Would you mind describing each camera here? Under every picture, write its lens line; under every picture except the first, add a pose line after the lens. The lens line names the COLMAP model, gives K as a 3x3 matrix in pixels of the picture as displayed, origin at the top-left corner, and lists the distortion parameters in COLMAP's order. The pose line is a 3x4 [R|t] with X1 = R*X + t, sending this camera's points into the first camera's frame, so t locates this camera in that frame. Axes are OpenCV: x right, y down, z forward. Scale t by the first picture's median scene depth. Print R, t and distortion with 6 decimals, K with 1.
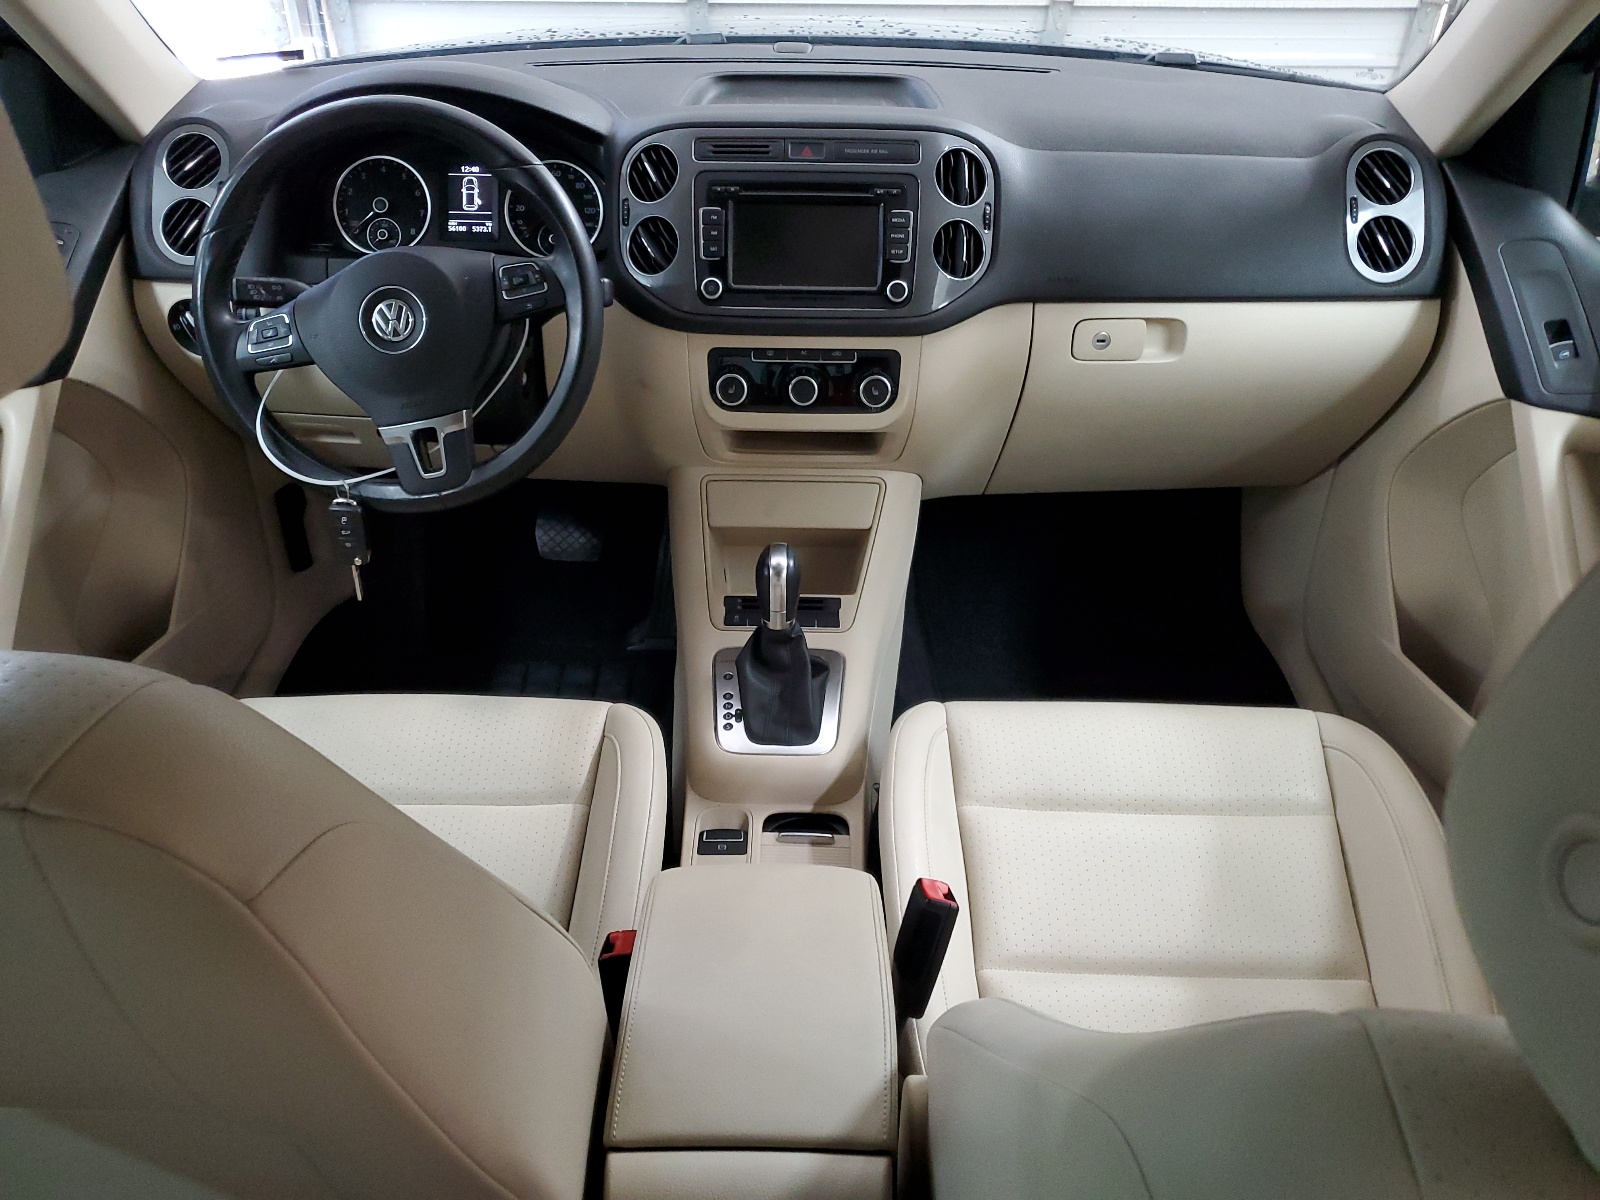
lens RADIAL K [[1211.8, 0, 800.0], [0, 1211.8, 600.0], [0, 0, 1]] dist [0.045235, -0.000300]
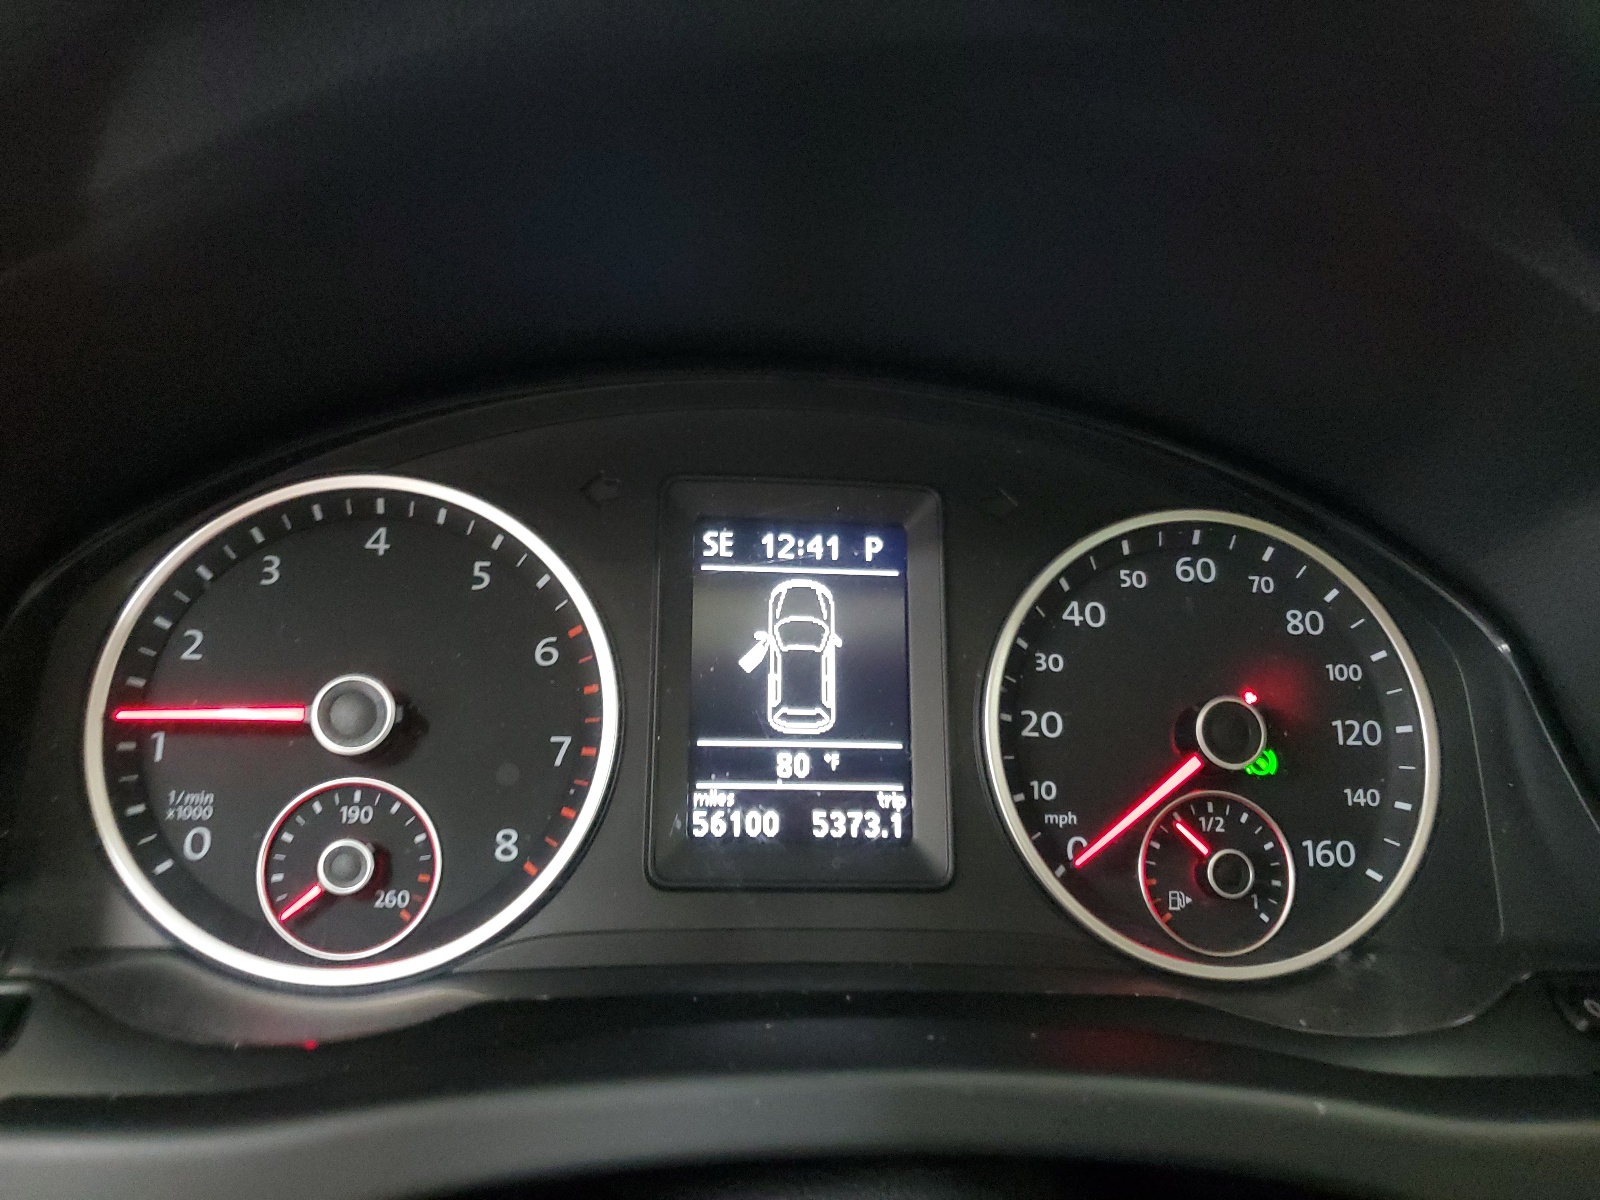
lens RADIAL K [[1211.8, 0, 800.0], [0, 1211.8, 600.0], [0, 0, 1]] dist [0.045235, -0.000300]
pose [[0.993046, 0.015025, 0.116761, -0.294347], [0.020462, 0.954694, -0.296884, -0.280678], [-0.115932, 0.297209, 0.947748, 0.803483]]
